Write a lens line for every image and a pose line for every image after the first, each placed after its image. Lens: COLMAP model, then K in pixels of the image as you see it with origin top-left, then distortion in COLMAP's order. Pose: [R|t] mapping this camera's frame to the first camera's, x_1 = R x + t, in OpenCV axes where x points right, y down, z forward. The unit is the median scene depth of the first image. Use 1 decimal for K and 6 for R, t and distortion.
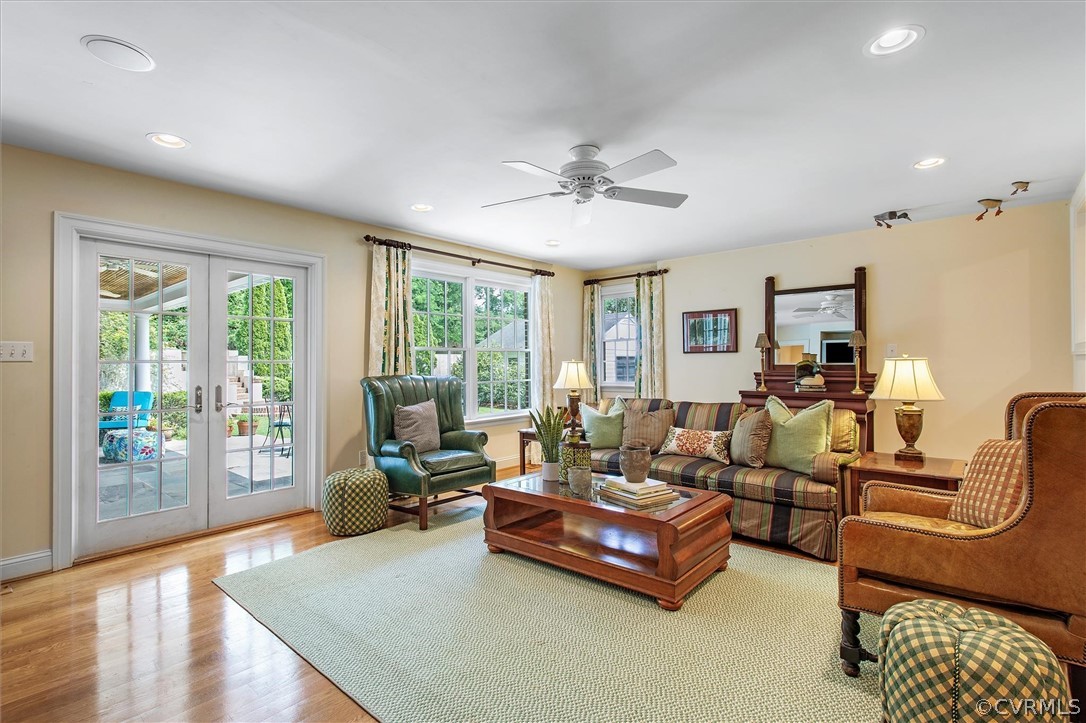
lens RADIAL K [[515.8, 0, 542.3], [0, 515.8, 354.7], [0, 0, 1]] dist [0.002797, 0.000928]
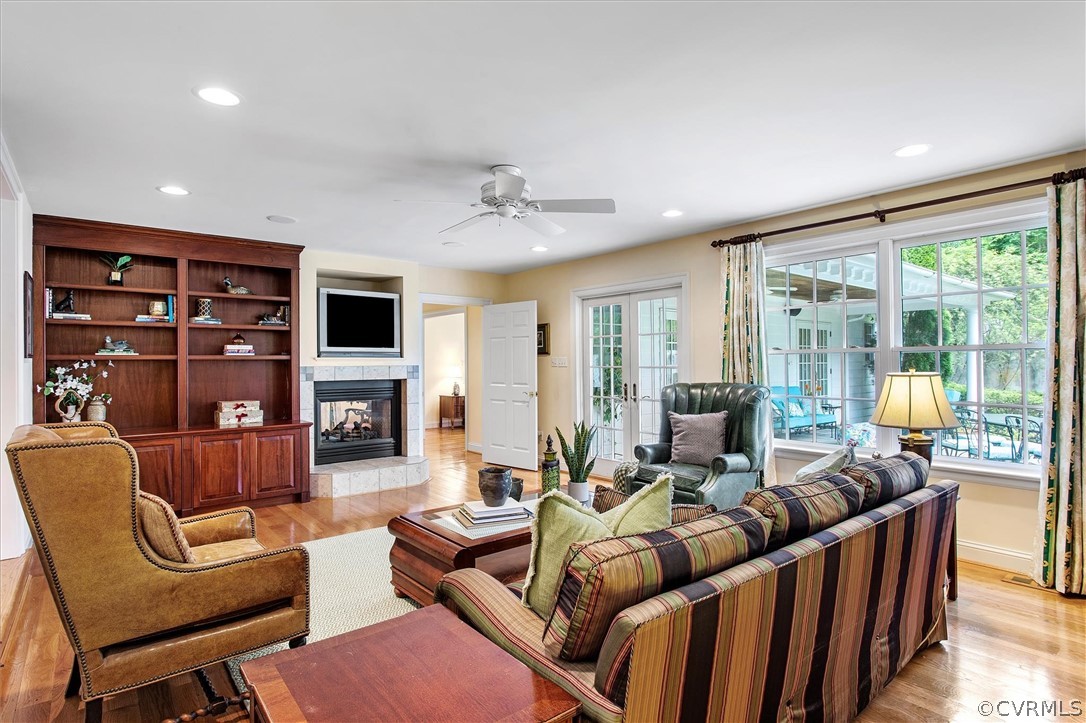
lens RADIAL K [[549.8, 0, 542.1], [0, 549.8, 361.2], [0, 0, 1]] dist [-0.003845, 0.000011]
pose [[-0.168136, 0.008434, -0.985728, 0.762915], [0.023139, 0.999722, 0.004607, -0.012100], [0.985492, -0.022035, -0.168284, 0.843022]]
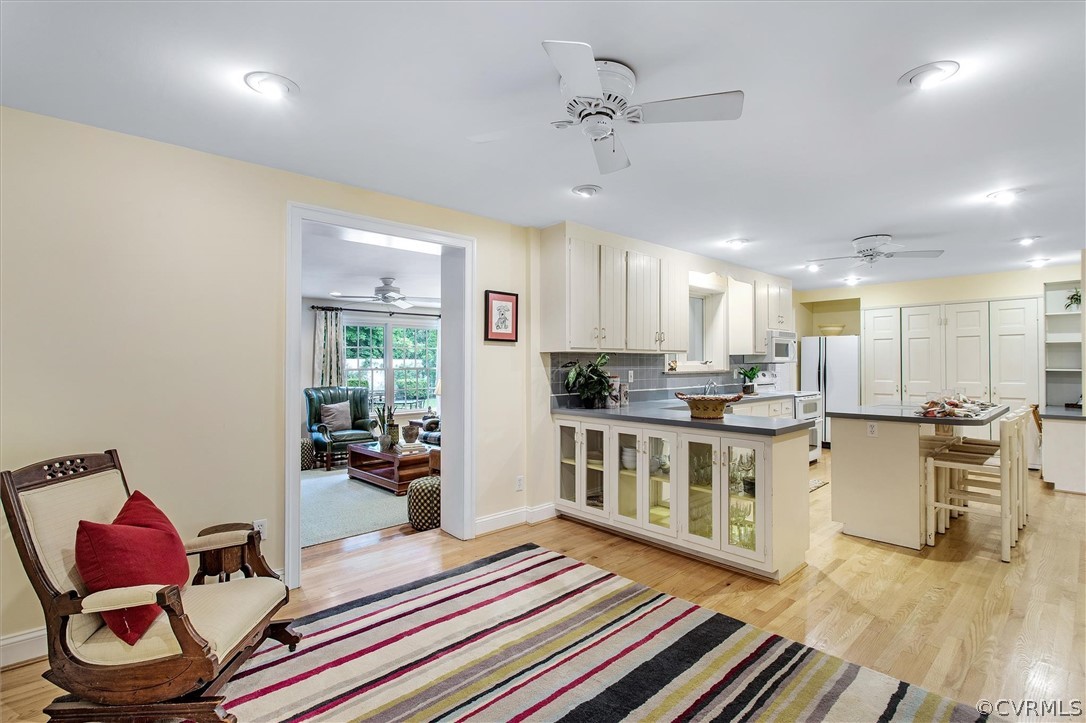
lens RADIAL K [[515.8, 0, 545.6], [0, 515.8, 360.8], [0, 0, 1]] dist [0.002797, 0.000928]
pose [[0.995570, 0.002258, -0.093992, 0.599355], [-0.000507, 0.999826, 0.018639, -0.079154], [0.094018, -0.018509, 0.995398, -0.648619]]
